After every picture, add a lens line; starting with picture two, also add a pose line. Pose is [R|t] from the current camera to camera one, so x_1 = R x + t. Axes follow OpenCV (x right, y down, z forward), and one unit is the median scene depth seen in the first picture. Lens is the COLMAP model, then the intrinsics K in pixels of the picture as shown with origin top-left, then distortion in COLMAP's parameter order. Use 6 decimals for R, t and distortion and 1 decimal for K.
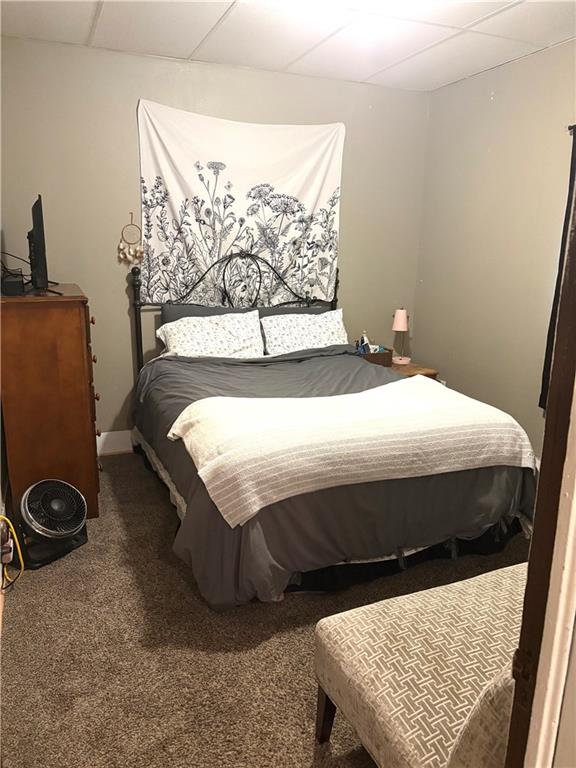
lens RADIAL K [[583.2, 0, 287.6], [0, 583.2, 398.6], [0, 0, 1]] dist [-0.000216, 0.003643]
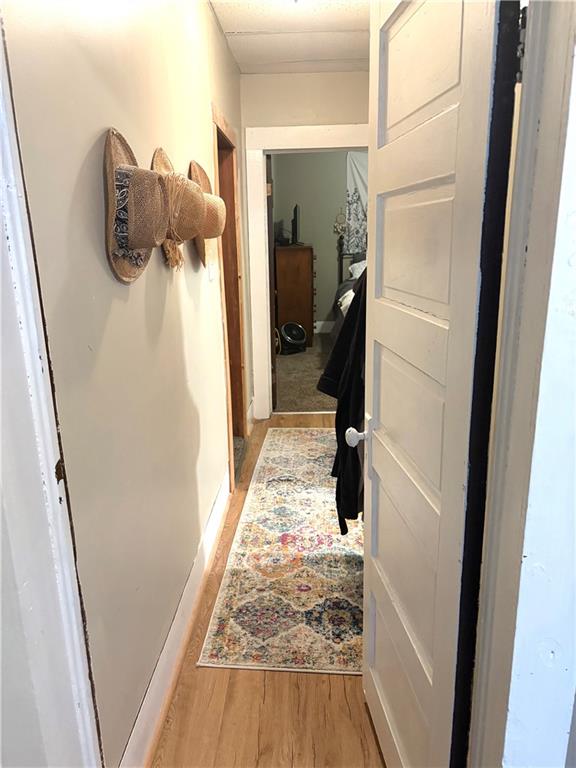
lens RADIAL K [[583.2, 0, 287.6], [0, 583.2, 398.6], [0, 0, 1]] dist [-0.000216, 0.003643]
pose [[0.910553, 0.080346, -0.405510, 0.413297], [-0.068580, 0.996697, 0.043489, 0.249287], [0.407664, -0.011789, 0.913056, -0.872843]]
